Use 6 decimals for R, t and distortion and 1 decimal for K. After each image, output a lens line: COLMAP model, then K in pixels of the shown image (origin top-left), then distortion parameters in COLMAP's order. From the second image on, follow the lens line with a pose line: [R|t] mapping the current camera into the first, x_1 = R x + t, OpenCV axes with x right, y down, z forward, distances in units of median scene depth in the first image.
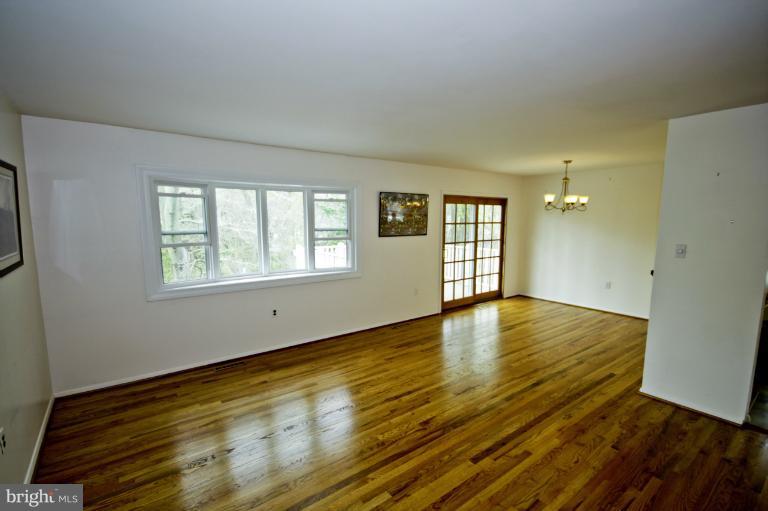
lens RADIAL K [[356.6, 0, 389.4], [0, 356.6, 263.3], [0, 0, 1]] dist [0.018246, 0.000442]
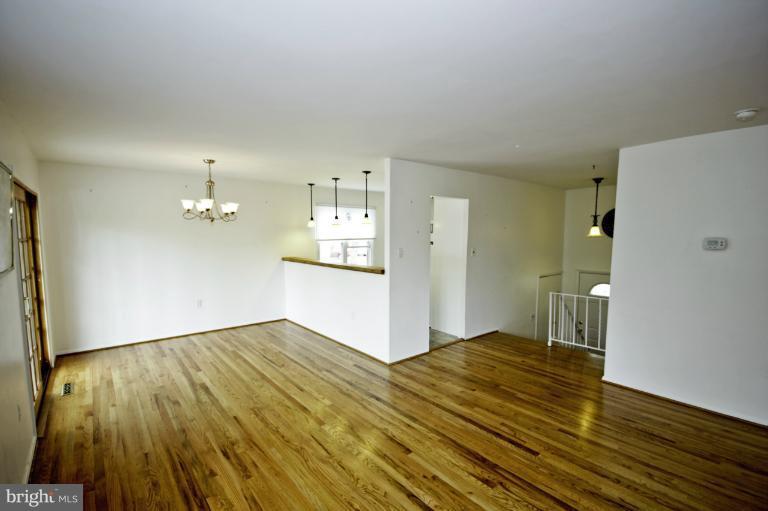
lens RADIAL K [[354.9, 0, 385.0], [0, 354.9, 264.6], [0, 0, 1]] dist [0.015737, -0.012474]
pose [[-0.037631, -0.094923, 0.994773, -0.504182], [0.123206, 0.987442, 0.098884, -0.114627], [-0.991667, 0.126283, -0.025463, 0.929110]]
